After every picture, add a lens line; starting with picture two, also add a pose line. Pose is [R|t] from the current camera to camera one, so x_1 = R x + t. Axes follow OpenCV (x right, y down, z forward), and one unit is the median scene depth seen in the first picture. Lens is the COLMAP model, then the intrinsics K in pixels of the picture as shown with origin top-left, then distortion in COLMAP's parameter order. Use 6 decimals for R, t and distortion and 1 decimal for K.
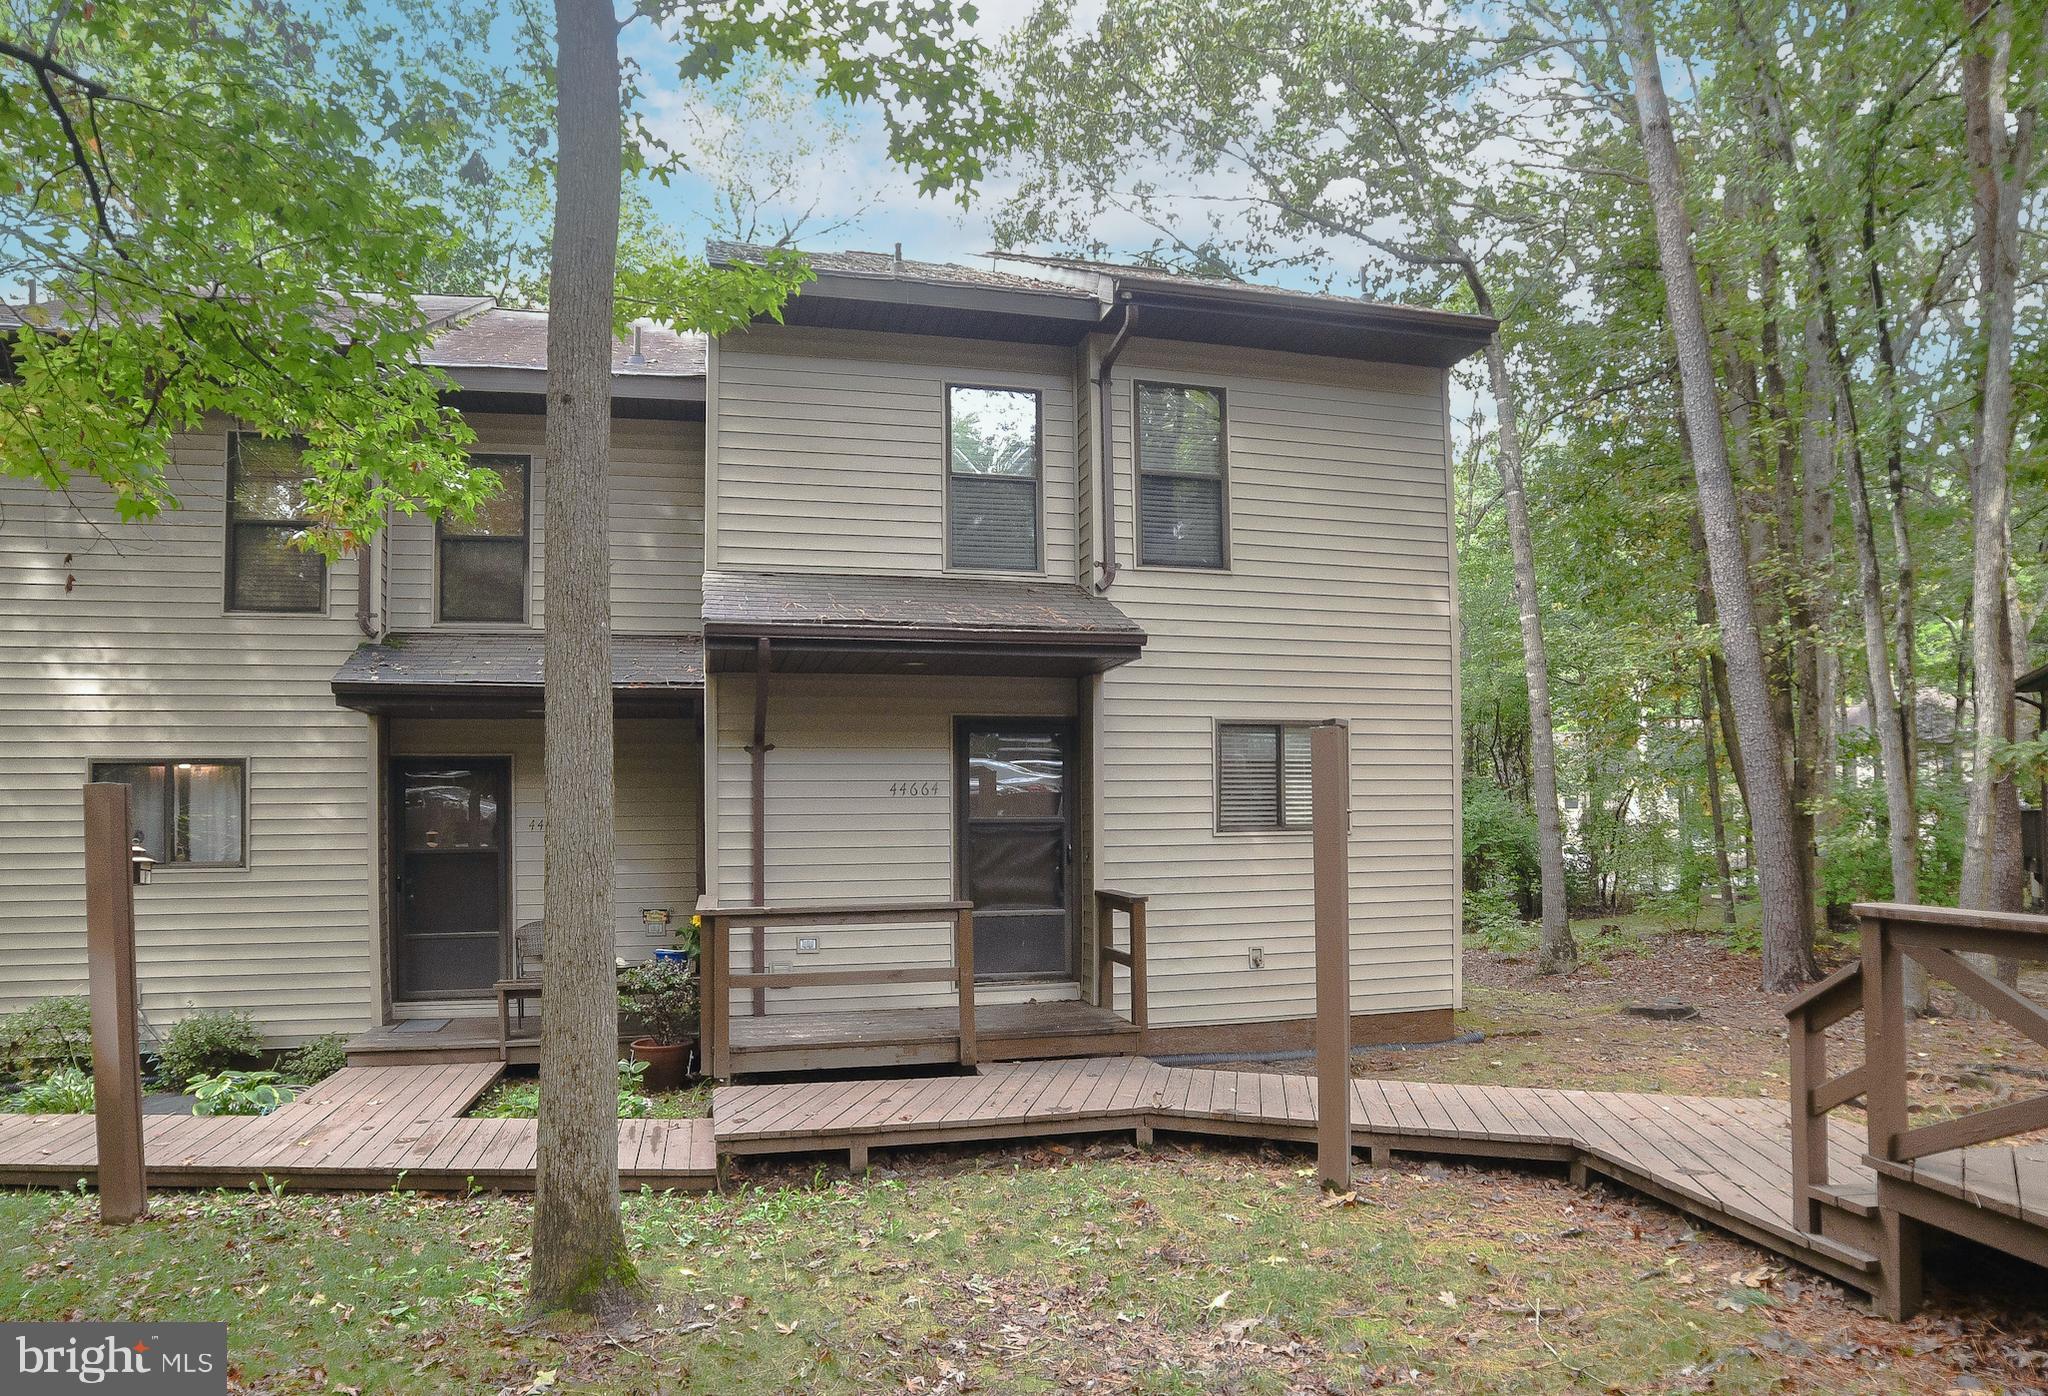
lens RADIAL K [[1173.5, 0, 1023.3], [0, 1173.5, 790.8], [0, 0, 1]] dist [-0.101786, 0.036421]
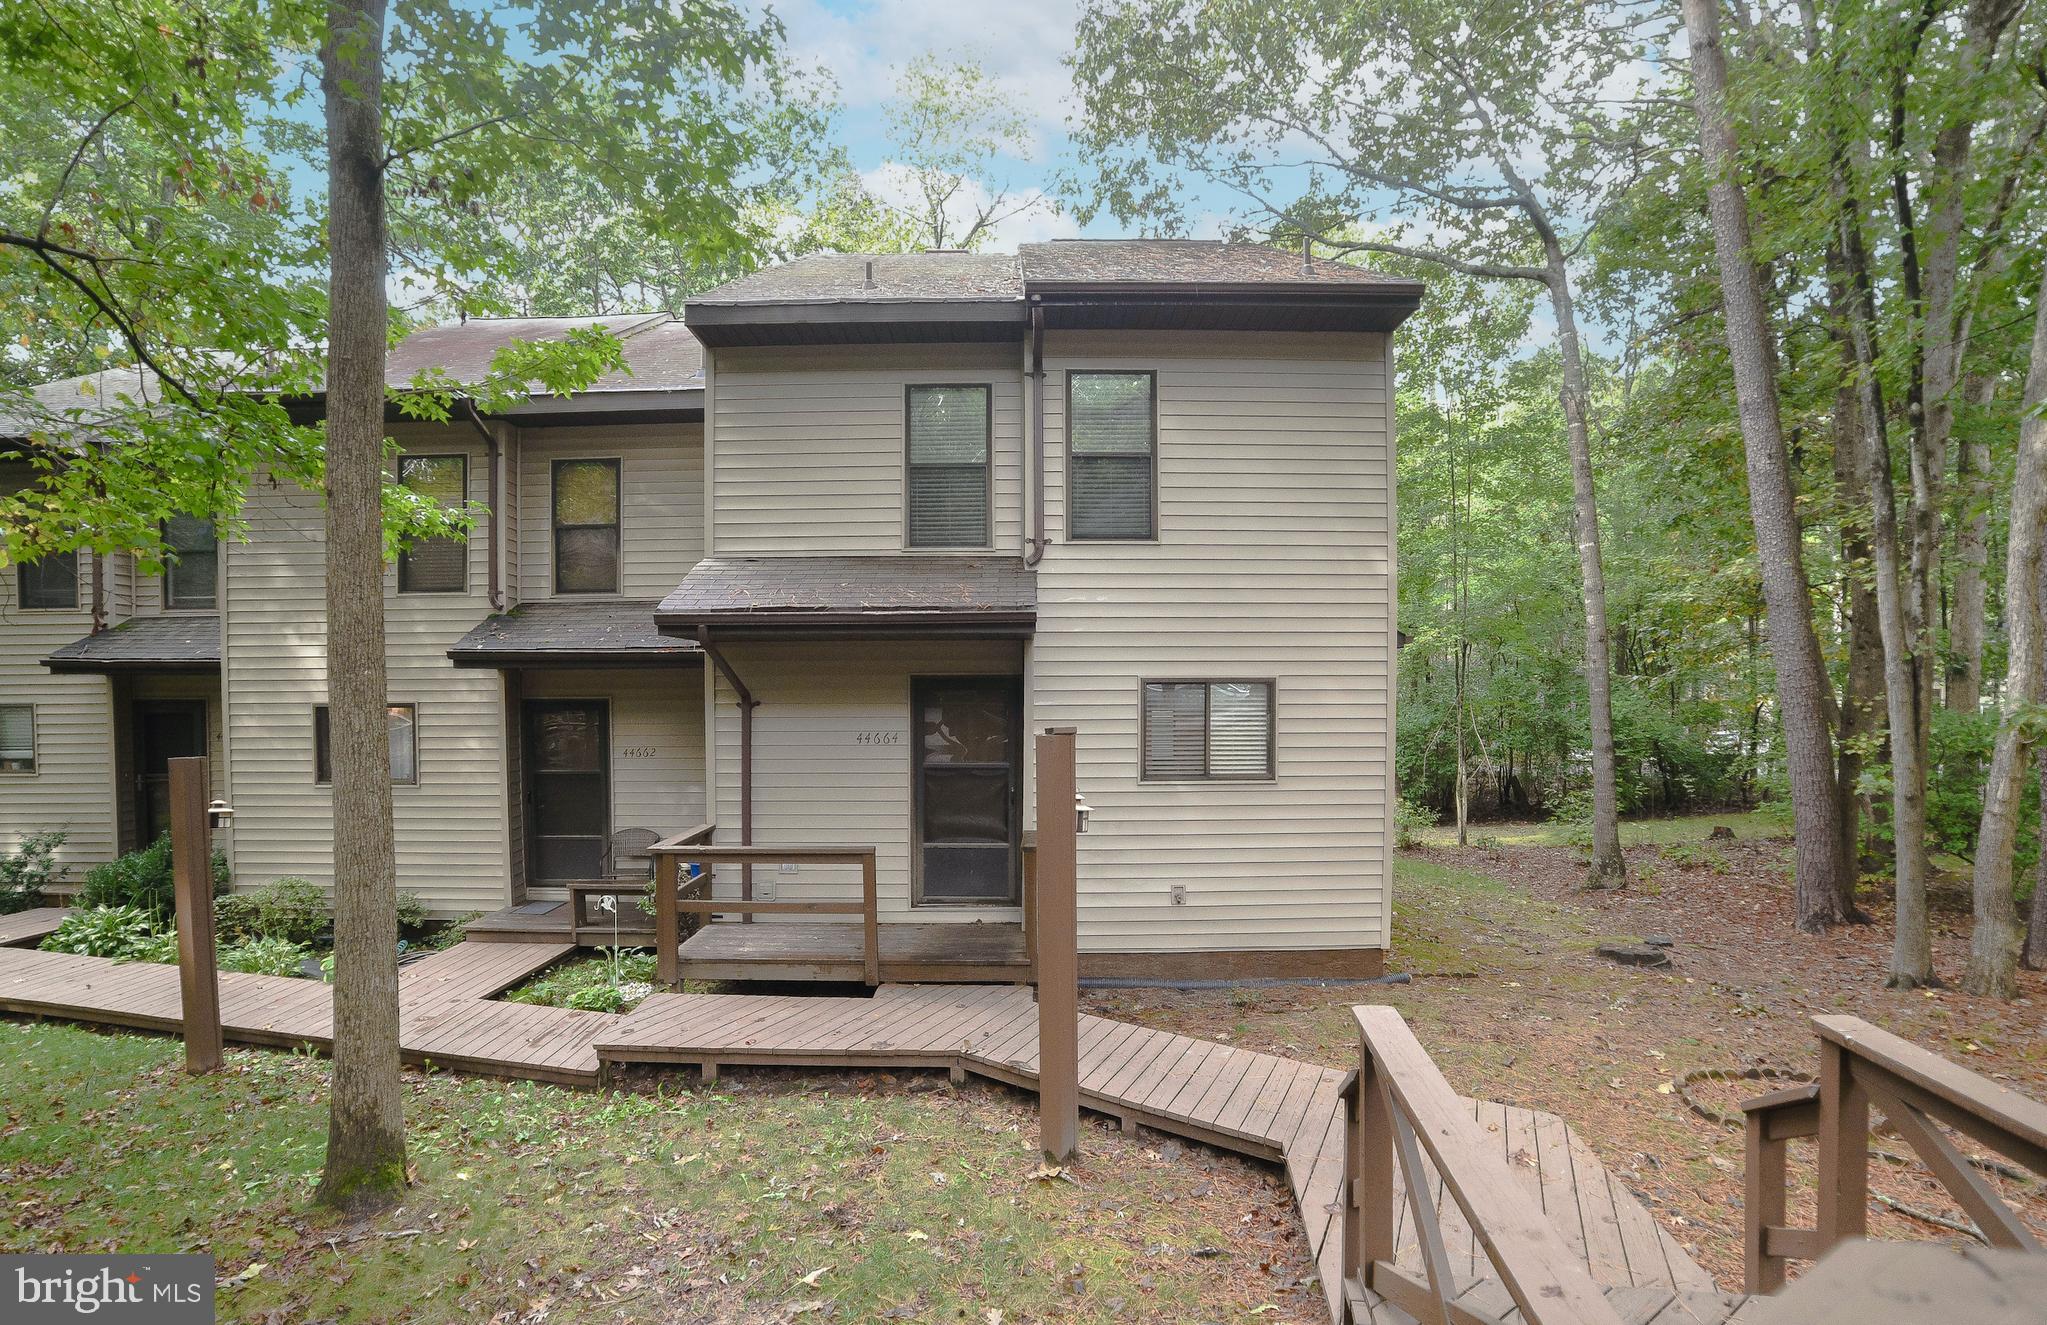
lens RADIAL K [[981.6, 0, 1027.3], [0, 981.6, 712.7], [0, 0, 1]] dist [-0.101717, 0.036632]
pose [[0.972101, 0.013345, -0.234181, 0.275713], [-0.002454, 0.998904, 0.046736, -0.071484], [0.234548, -0.044857, 0.971069, 0.080805]]
